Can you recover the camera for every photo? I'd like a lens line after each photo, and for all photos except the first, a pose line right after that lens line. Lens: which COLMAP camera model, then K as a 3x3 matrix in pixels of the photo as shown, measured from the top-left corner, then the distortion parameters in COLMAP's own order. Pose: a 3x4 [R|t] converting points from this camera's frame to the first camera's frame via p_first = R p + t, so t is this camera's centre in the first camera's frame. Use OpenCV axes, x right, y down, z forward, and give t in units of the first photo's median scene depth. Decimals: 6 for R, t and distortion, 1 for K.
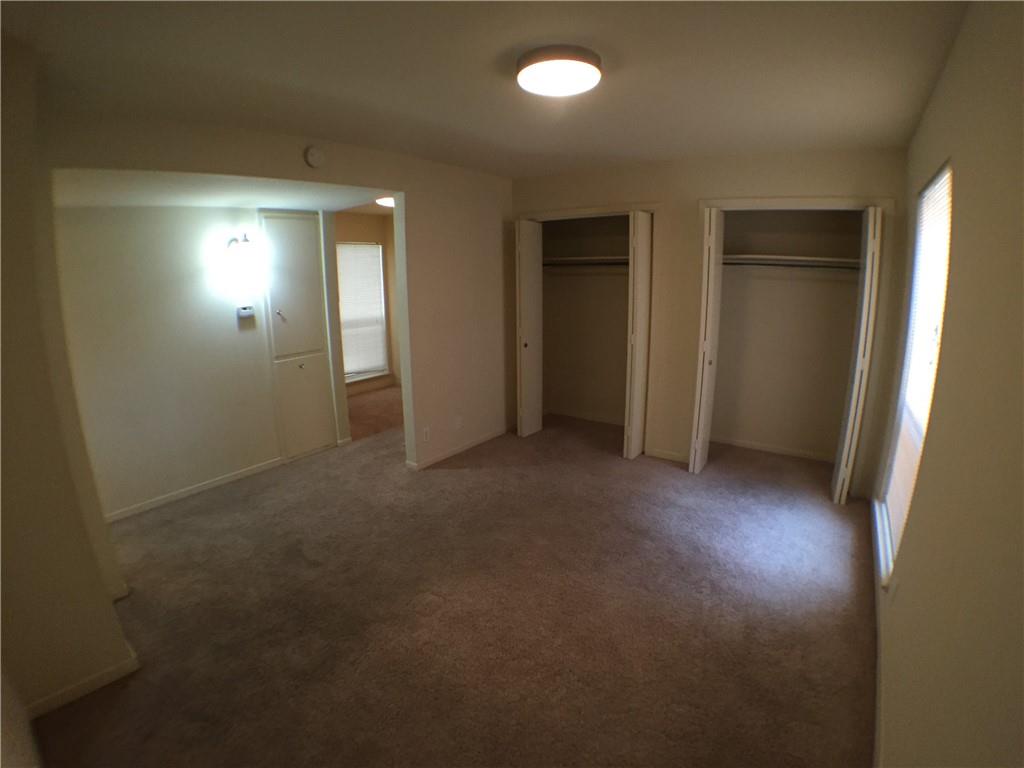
lens RADIAL K [[488.4, 0, 500.7], [0, 488.4, 378.6], [0, 0, 1]] dist [-0.175215, 0.030658]
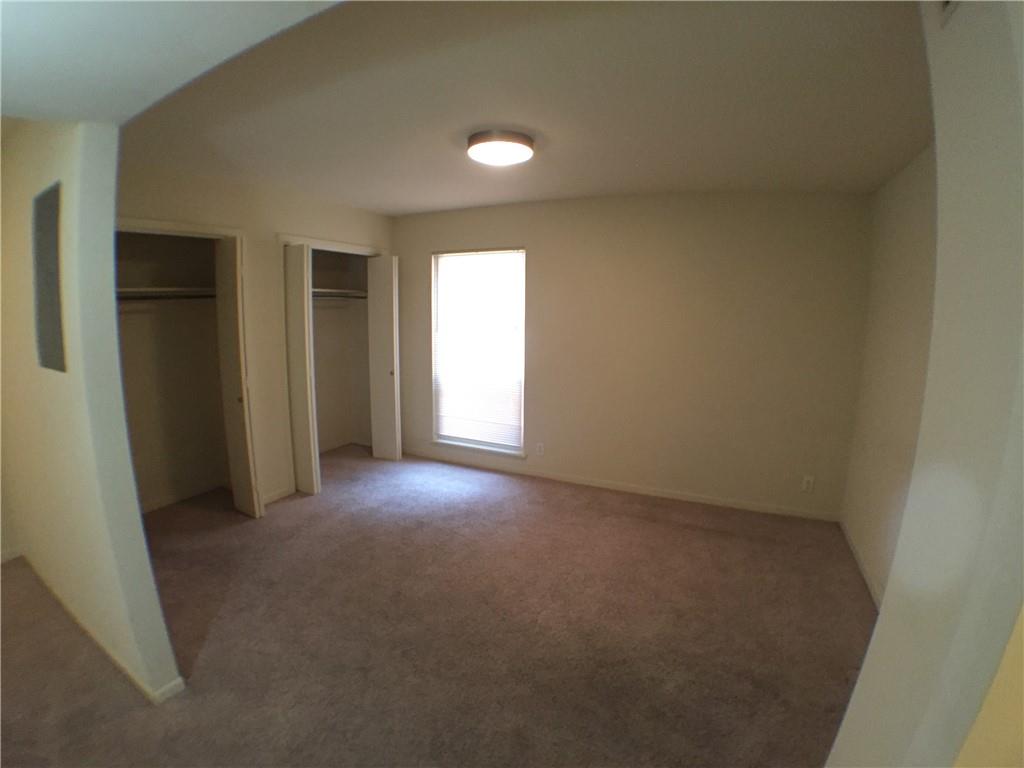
lens RADIAL K [[488.4, 0, 500.7], [0, 488.4, 378.6], [0, 0, 1]] dist [-0.175215, 0.030658]
pose [[-0.178612, -0.133293, 0.974849, -0.729916], [0.208382, 0.963181, 0.169878, -0.155805], [-0.961600, 0.233483, -0.144260, 0.782624]]
